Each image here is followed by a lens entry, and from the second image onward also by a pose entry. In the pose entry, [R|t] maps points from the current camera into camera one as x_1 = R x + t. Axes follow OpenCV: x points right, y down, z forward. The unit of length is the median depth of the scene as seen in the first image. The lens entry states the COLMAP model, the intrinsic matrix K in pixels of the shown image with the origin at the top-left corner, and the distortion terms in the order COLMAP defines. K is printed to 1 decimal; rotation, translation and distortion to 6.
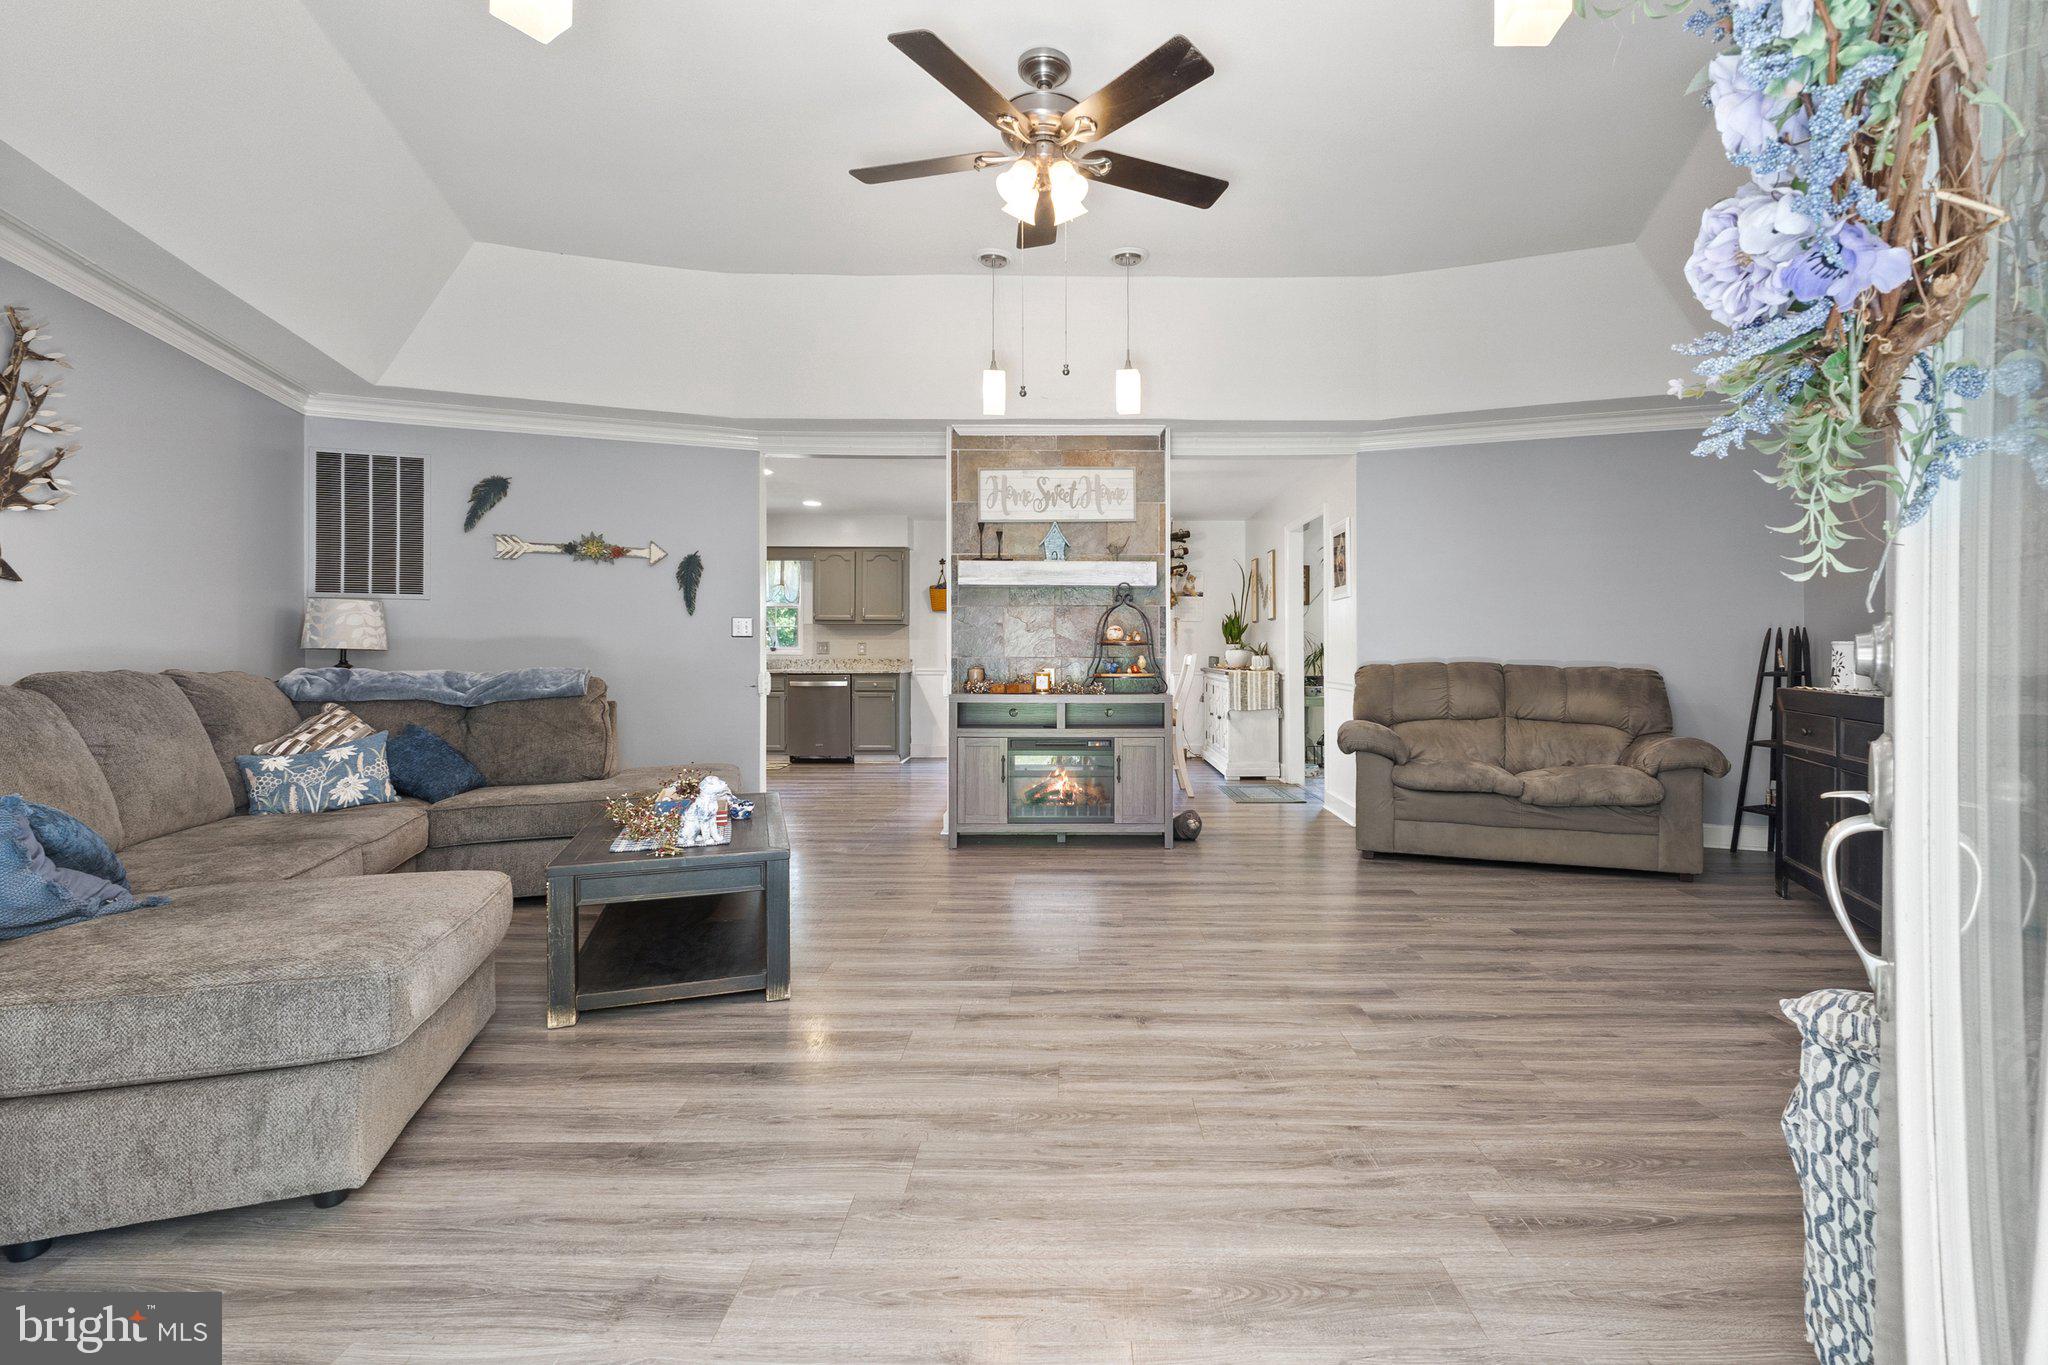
lens RADIAL K [[901.9, 0, 1068.3], [0, 901.9, 652.4], [0, 0, 1]] dist [-0.001079, -0.000082]
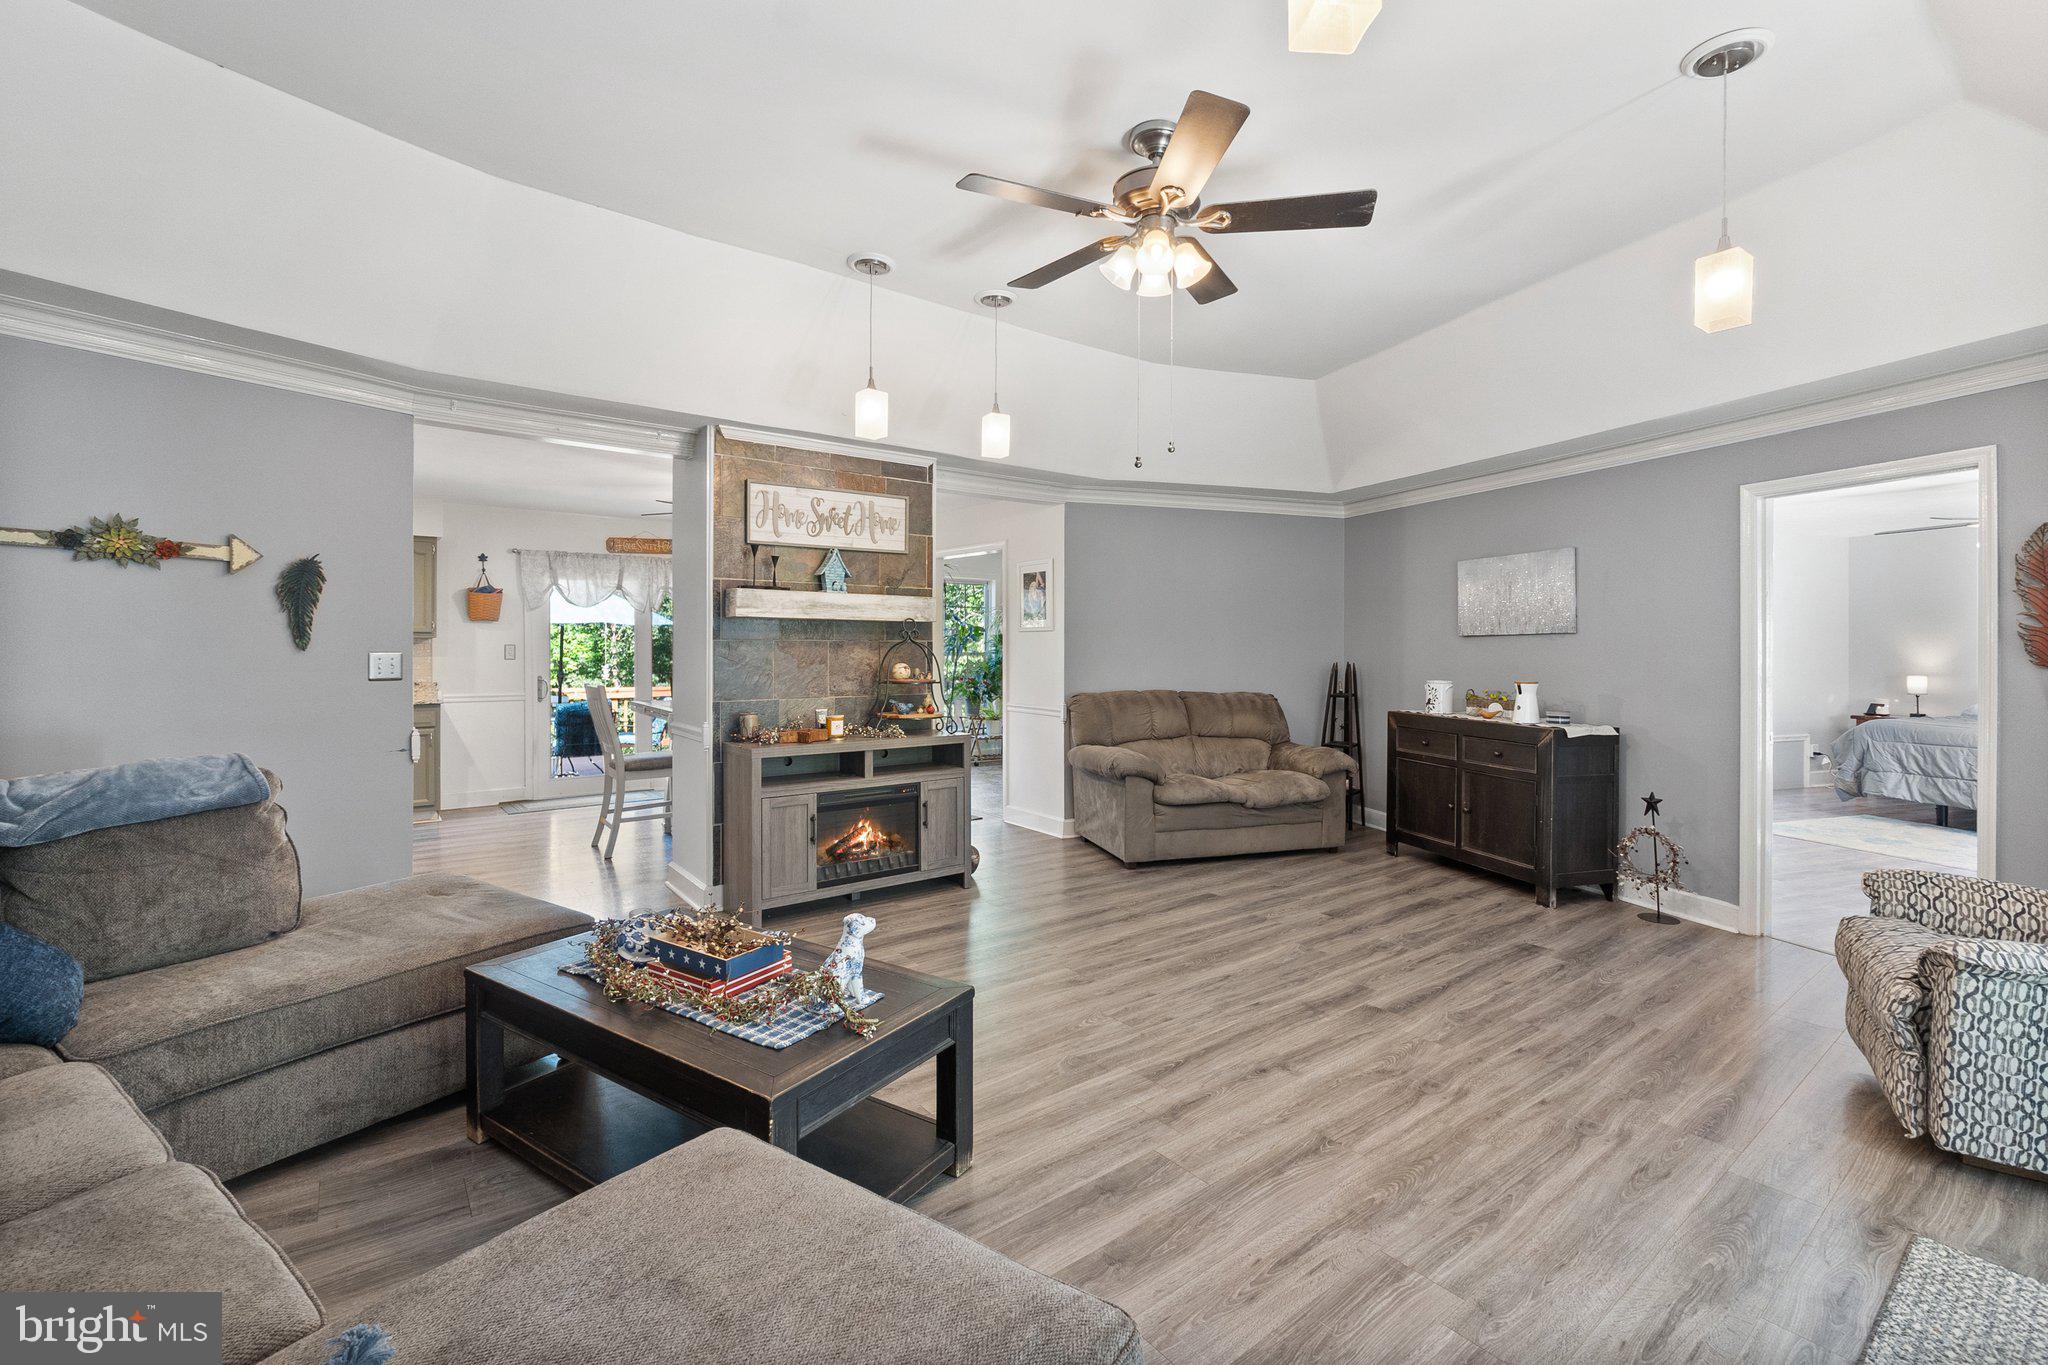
lens RADIAL K [[883.7, 0, 1030.0], [0, 883.7, 644.9], [0, 0, 1]] dist [-0.003580, -0.000713]
pose [[0.792970, 0.002251, 0.609256, -0.404192], [-0.004728, 0.999986, 0.002460, -0.051386], [-0.609242, -0.004831, 0.792970, 0.171739]]
